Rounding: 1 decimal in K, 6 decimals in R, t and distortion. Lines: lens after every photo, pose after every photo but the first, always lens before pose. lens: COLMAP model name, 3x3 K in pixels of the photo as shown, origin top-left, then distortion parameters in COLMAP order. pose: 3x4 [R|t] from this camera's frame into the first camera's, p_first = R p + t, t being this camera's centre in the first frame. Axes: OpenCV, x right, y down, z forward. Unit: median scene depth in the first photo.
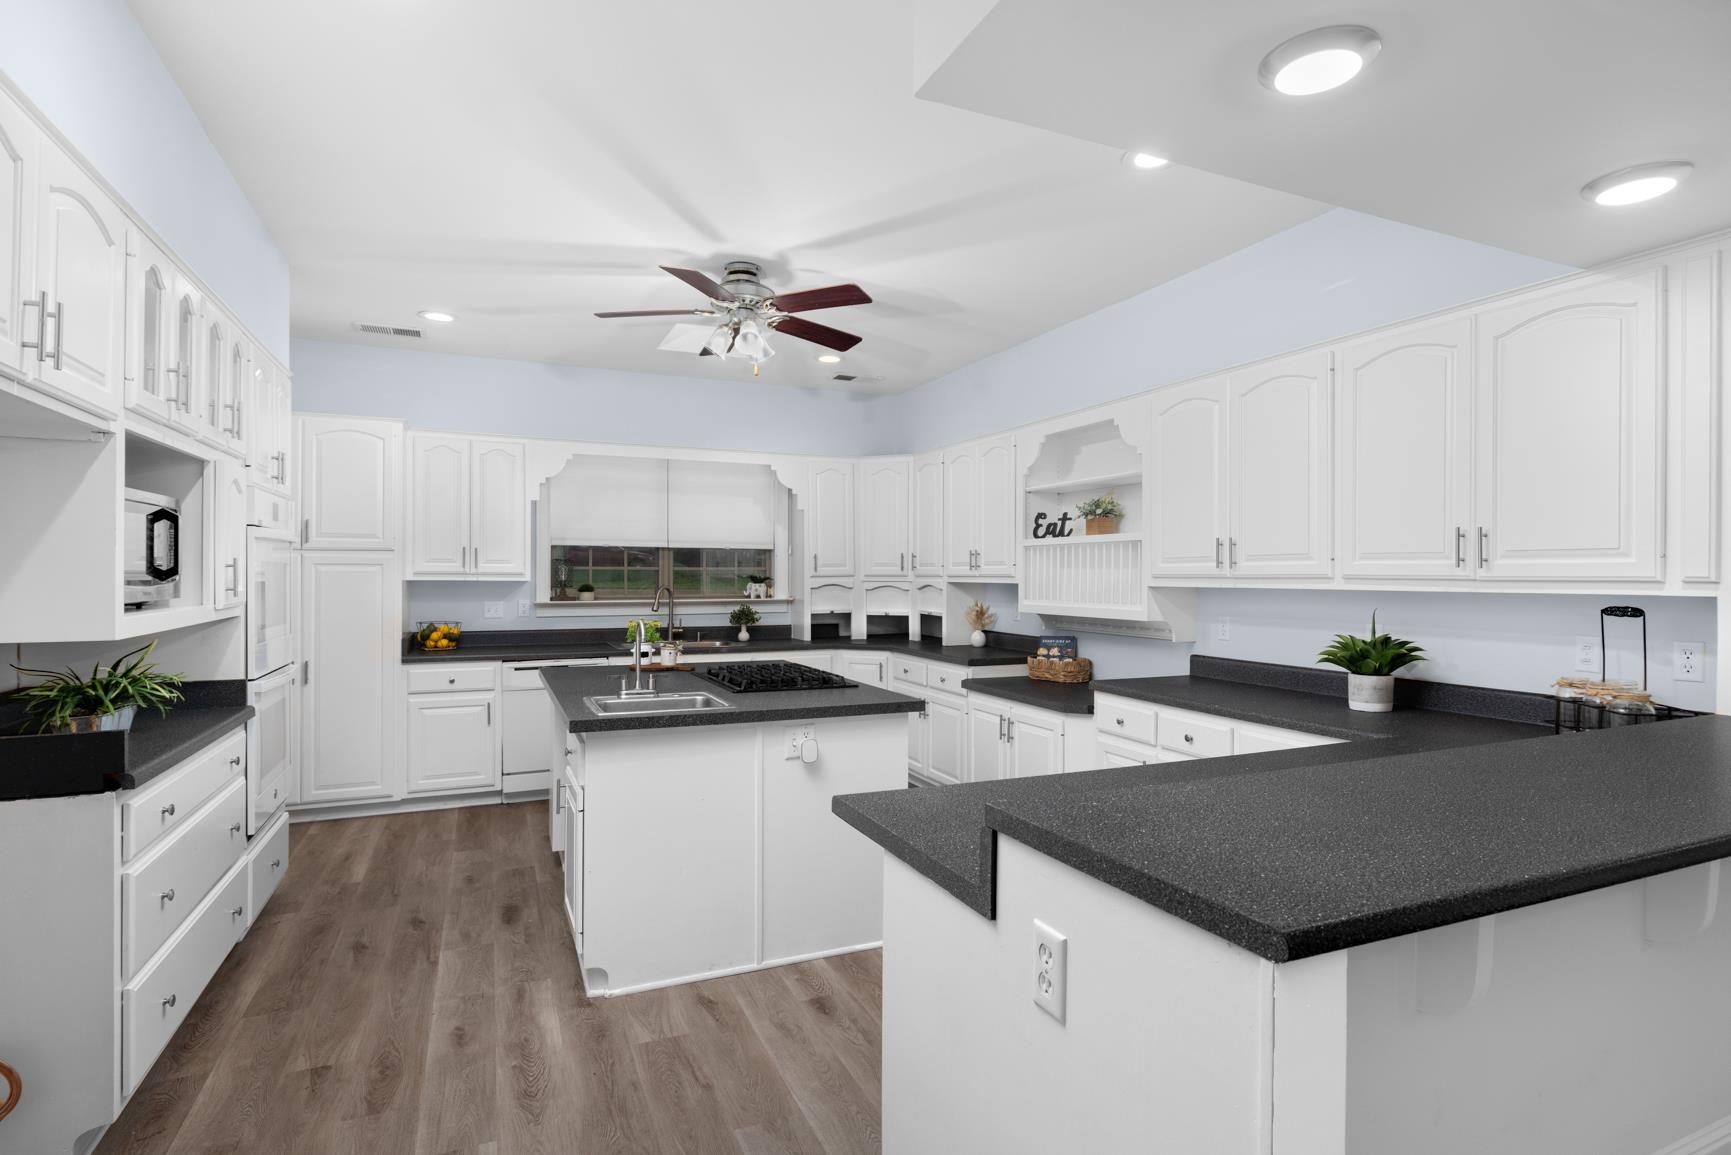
lens RADIAL K [[859.8, 0, 865.5], [0, 859.8, 577.5], [0, 0, 1]] dist [0.000275, -0.000599]
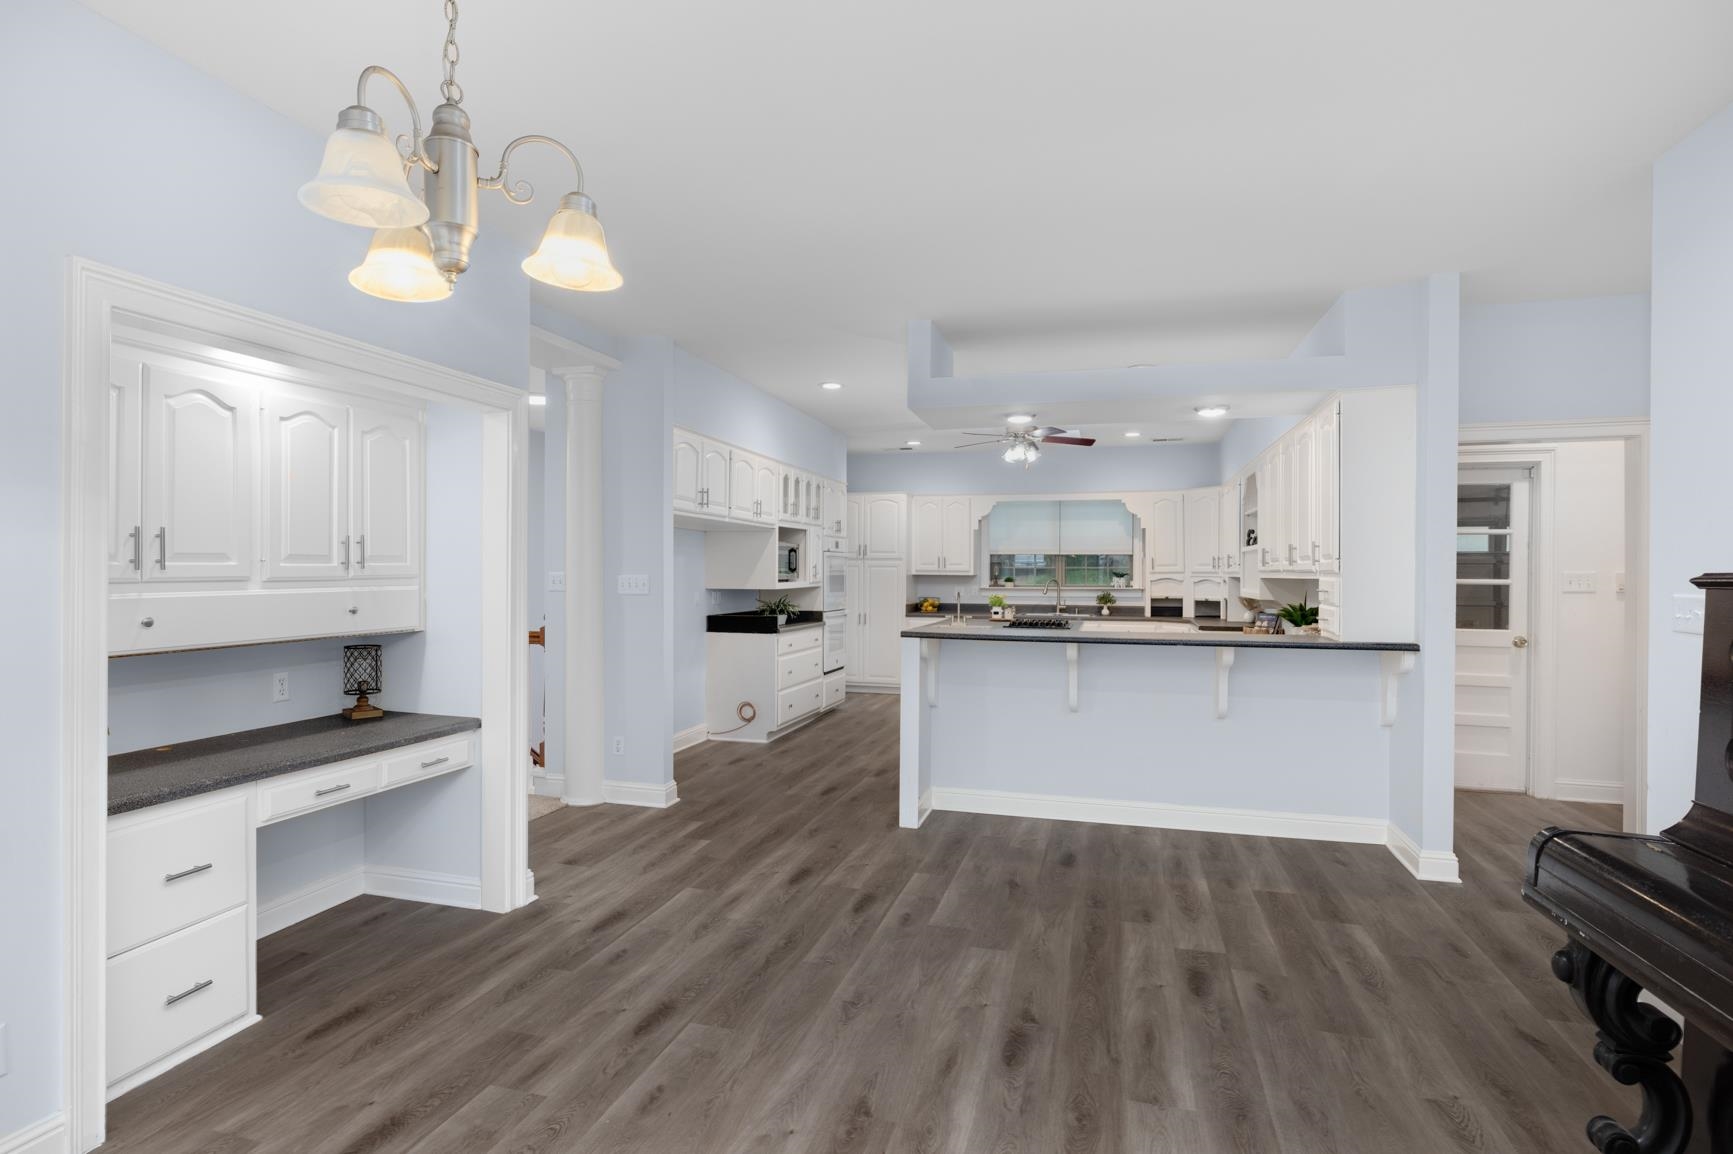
lens RADIAL K [[860.8, 0, 866.5], [0, 860.8, 577.0], [0, 0, 1]] dist [0.000275, -0.000599]
pose [[0.771410, 0.004585, -0.636322, 0.544842], [-0.004521, 0.999988, 0.001725, 0.005741], [0.636322, 0.001546, 0.771422, -0.484369]]
